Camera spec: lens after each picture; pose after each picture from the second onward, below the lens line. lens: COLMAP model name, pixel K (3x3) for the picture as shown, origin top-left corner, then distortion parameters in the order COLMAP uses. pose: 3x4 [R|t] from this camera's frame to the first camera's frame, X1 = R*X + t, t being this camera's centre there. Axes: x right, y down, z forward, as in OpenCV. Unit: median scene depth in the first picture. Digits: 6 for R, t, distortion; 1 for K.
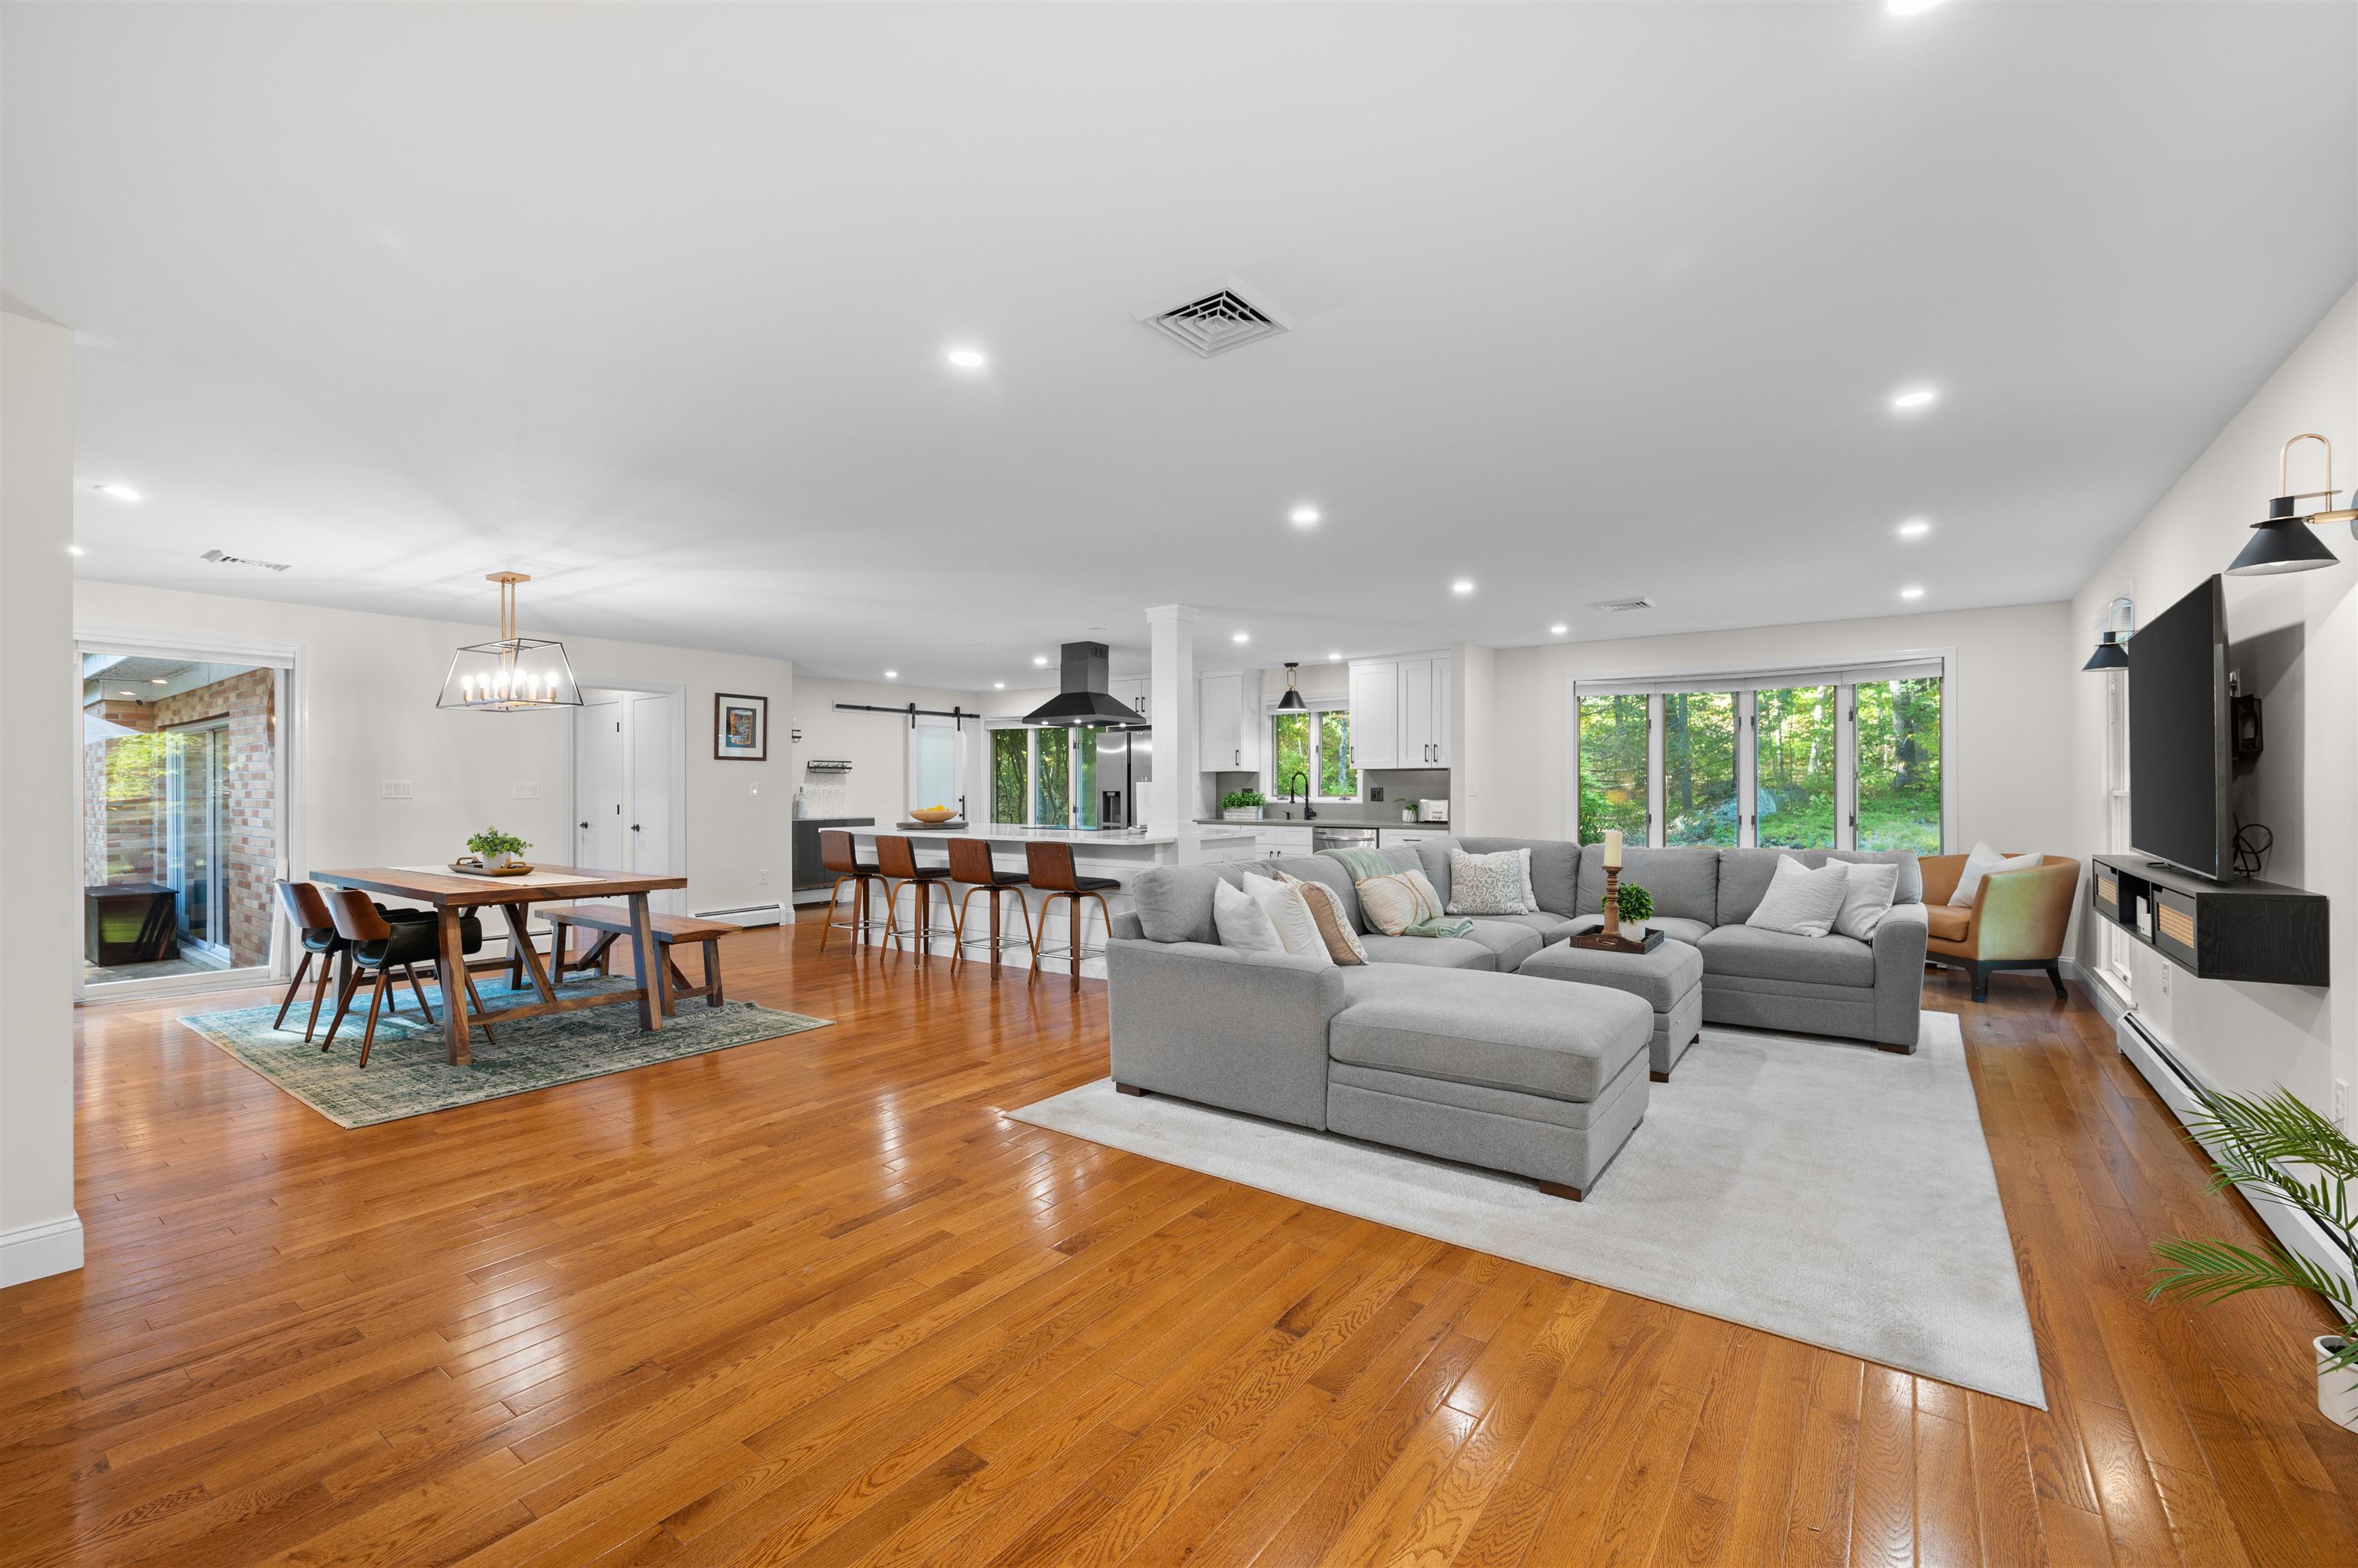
lens RADIAL K [[988.8, 0, 1194.8], [0, 988.8, 782.8], [0, 0, 1]] dist [0.003989, -0.003949]
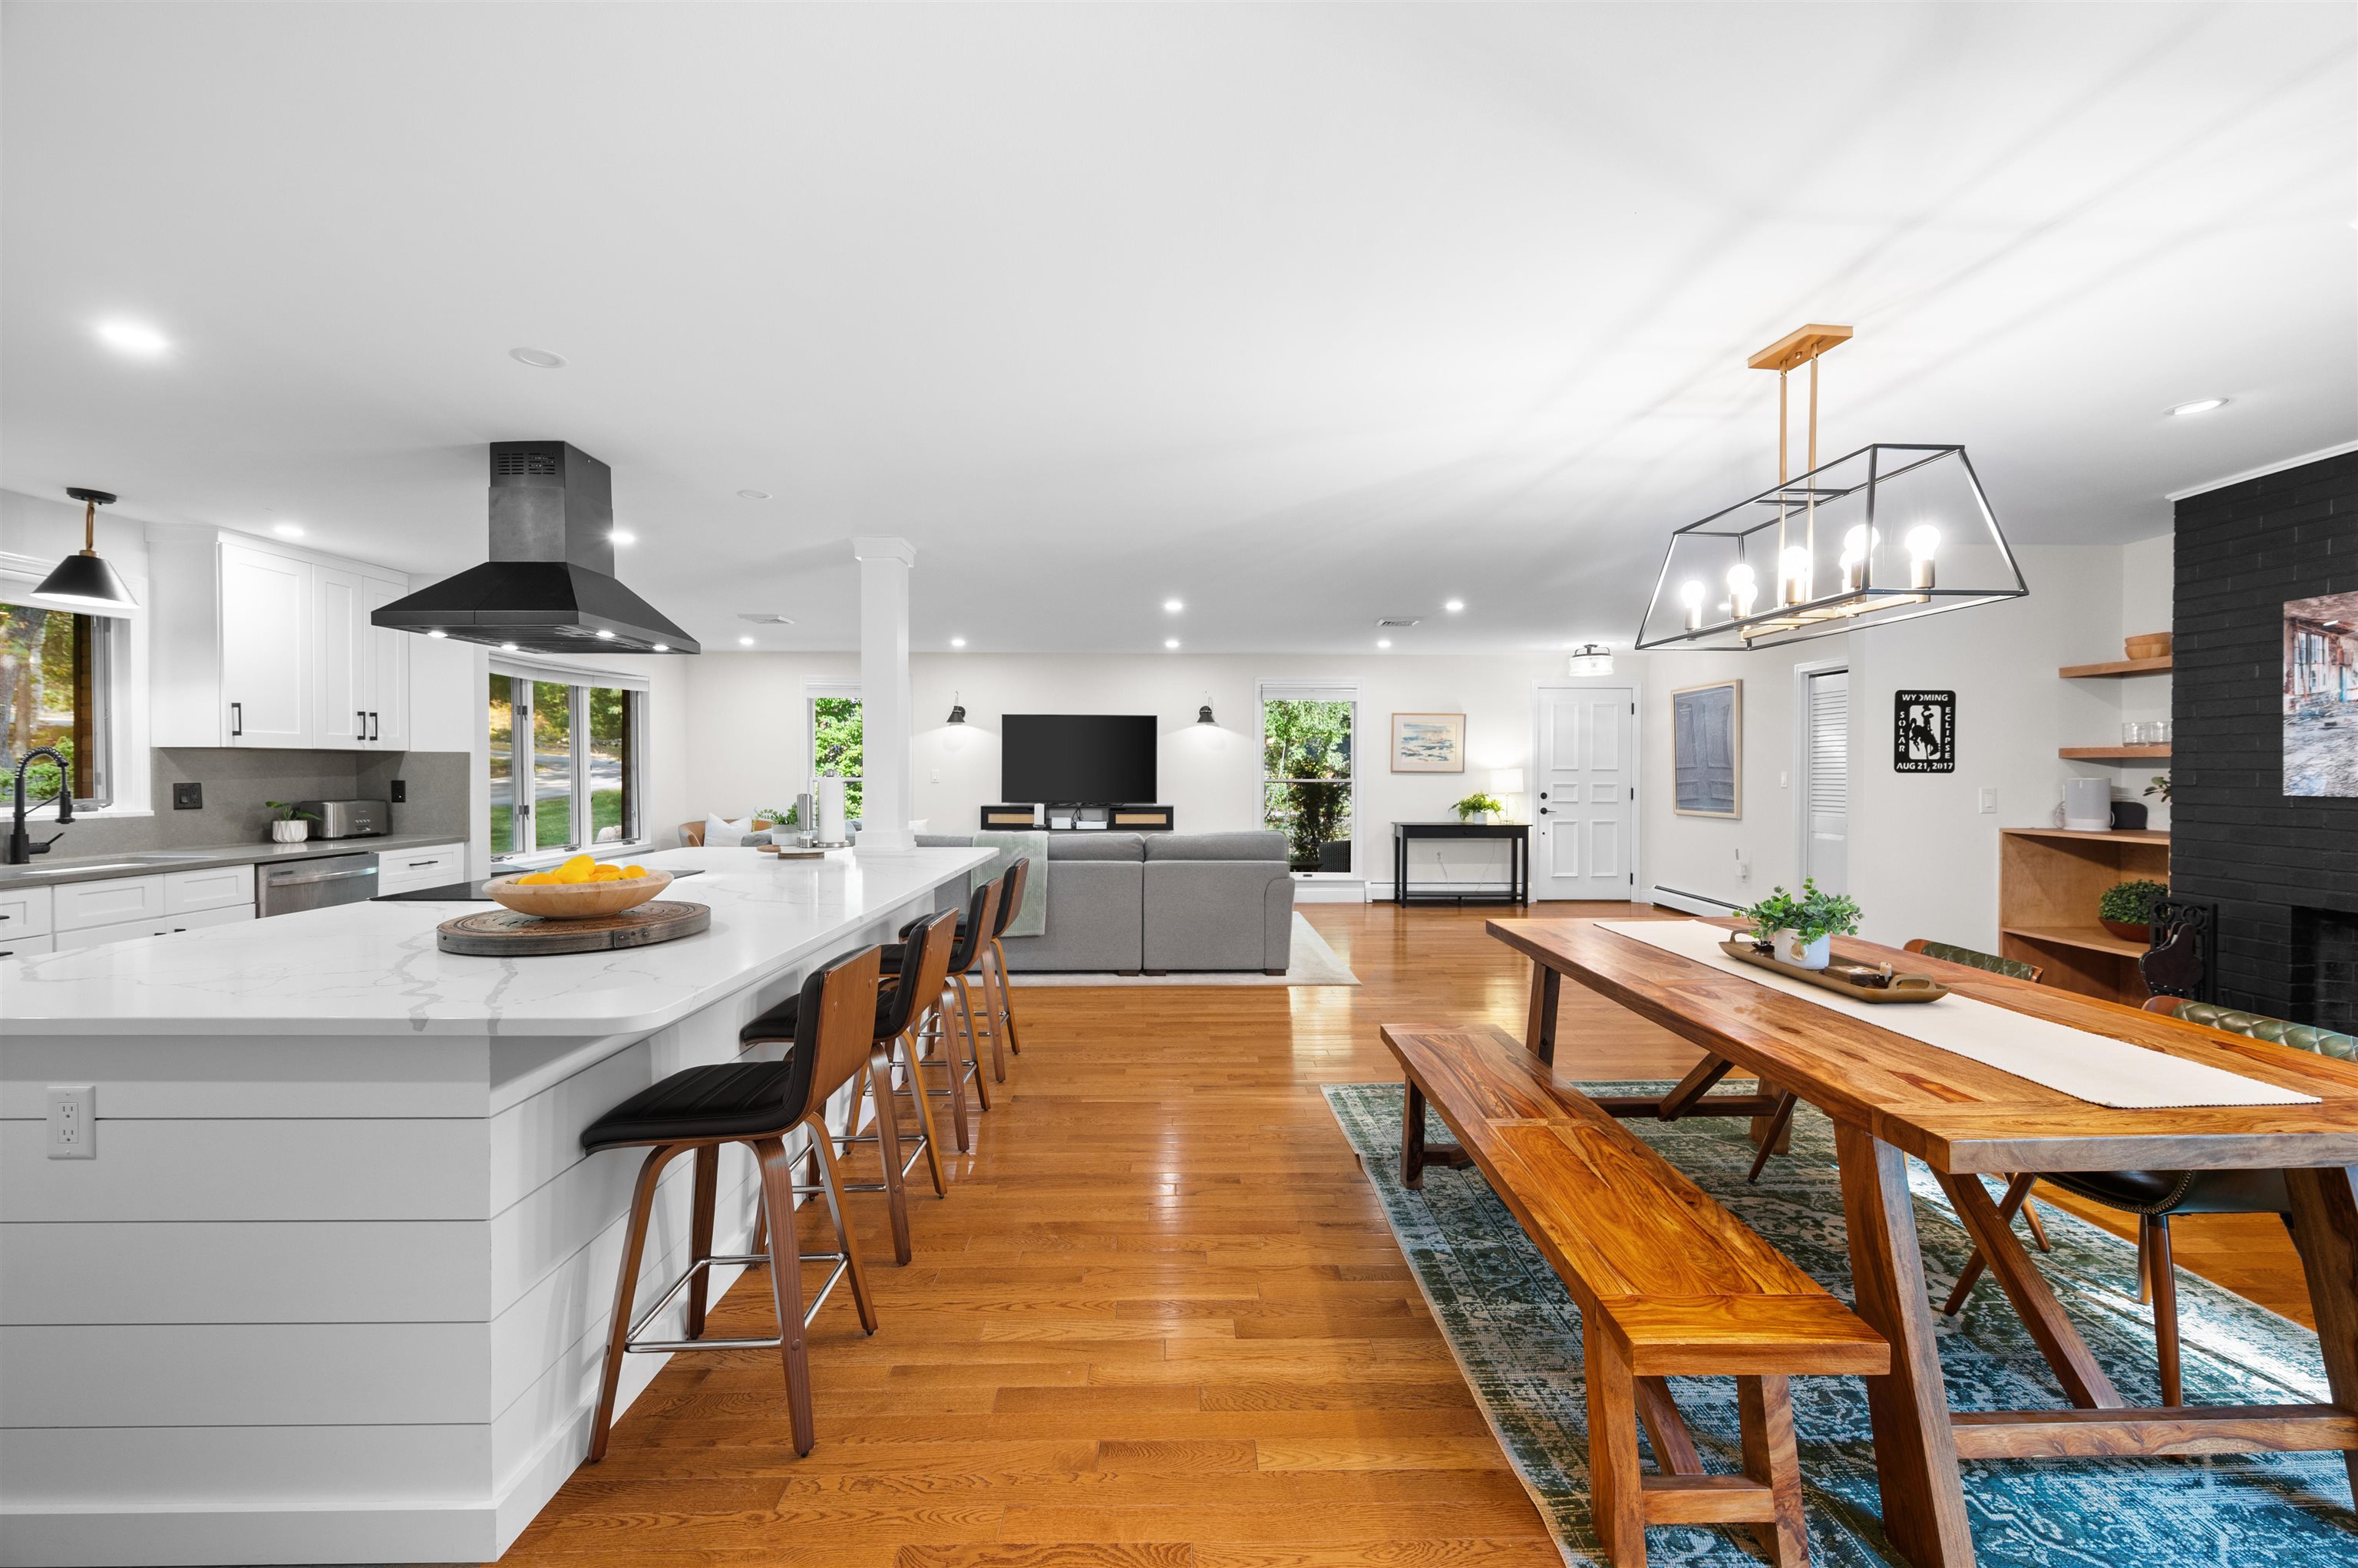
lens RADIAL K [[988.8, 0, 1184.2], [0, 988.8, 777.9], [0, 0, 1]] dist [0.003989, -0.003949]
pose [[-0.596540, -0.008528, 0.802538, -0.581414], [-0.005099, 0.999964, 0.006836, -0.004188], [-0.802567, -0.000014, -0.596562, 0.978068]]
